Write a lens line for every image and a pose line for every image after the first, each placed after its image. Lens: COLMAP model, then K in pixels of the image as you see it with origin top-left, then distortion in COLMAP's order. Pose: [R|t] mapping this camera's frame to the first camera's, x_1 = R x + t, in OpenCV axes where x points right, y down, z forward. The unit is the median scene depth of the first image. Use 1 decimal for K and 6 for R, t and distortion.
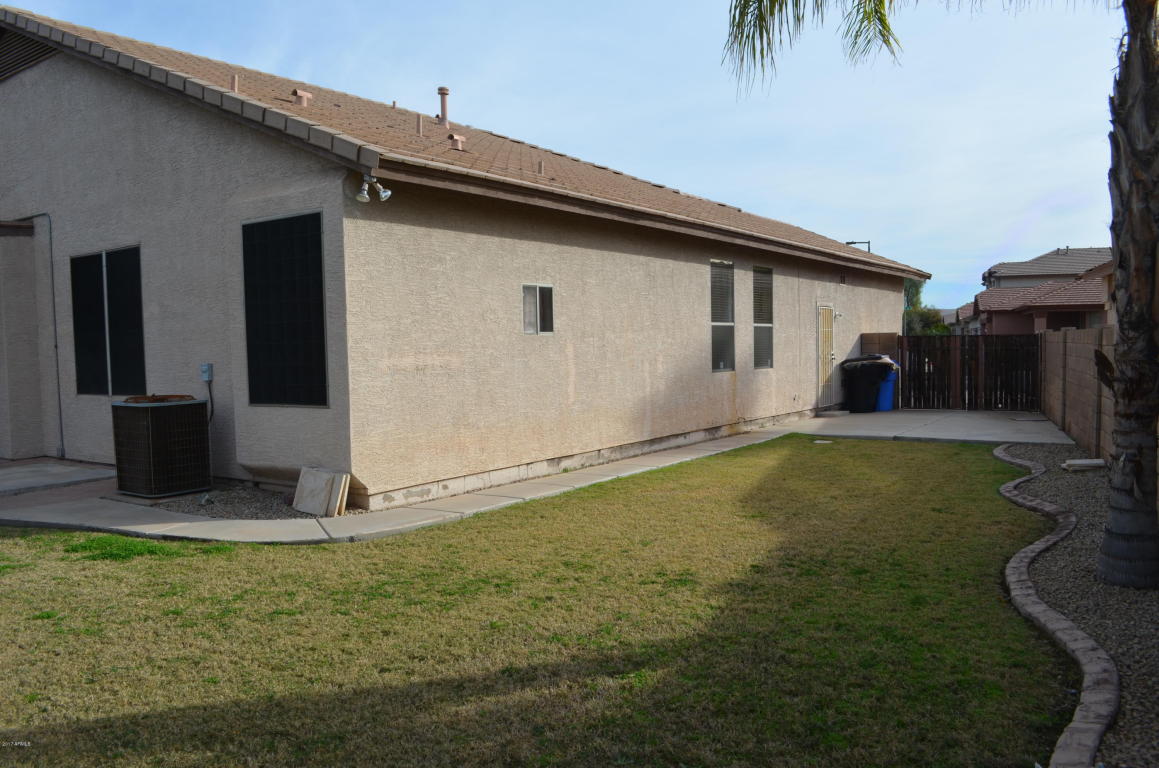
lens RADIAL K [[921.0, 0, 580.8], [0, 921.0, 387.5], [0, 0, 1]] dist [-0.084967, 0.020304]
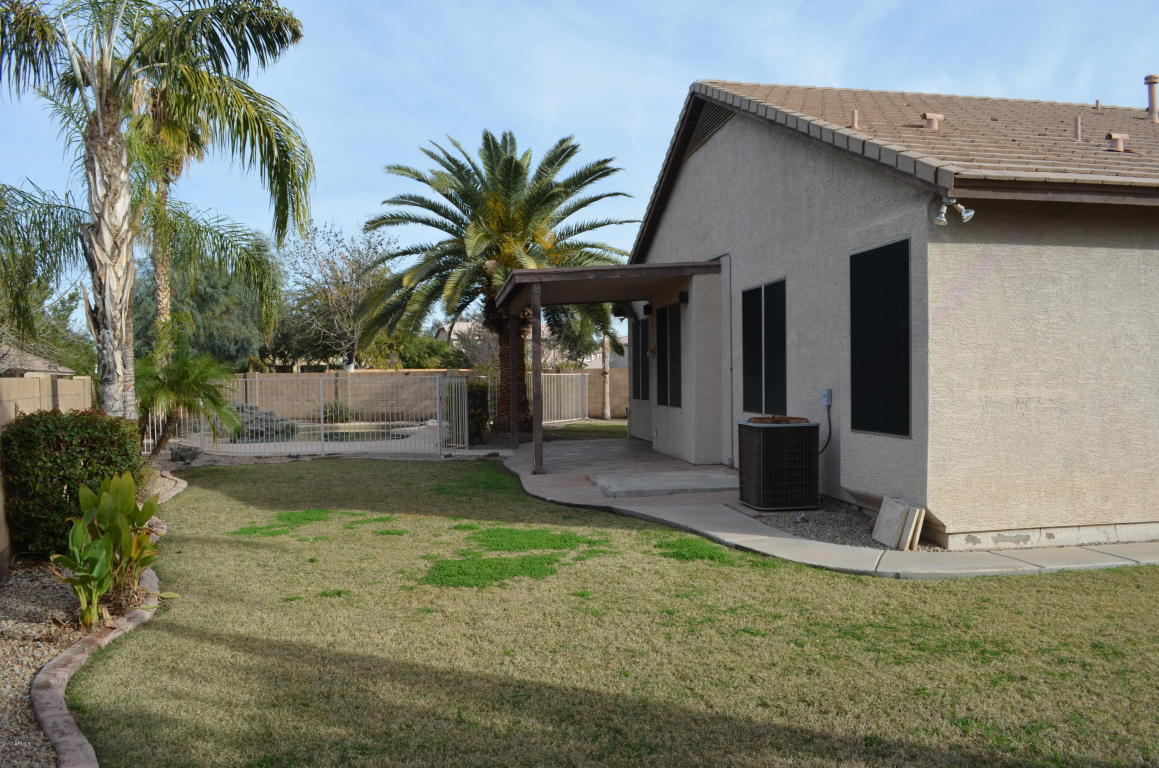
lens RADIAL K [[921.0, 0, 583.8], [0, 921.0, 385.6], [0, 0, 1]] dist [-0.084967, 0.020304]
pose [[0.686950, 0.025410, -0.726260, 0.191601], [-0.042694, 0.999073, -0.005428, -0.014178], [0.725450, 0.034736, 0.687398, 0.080421]]
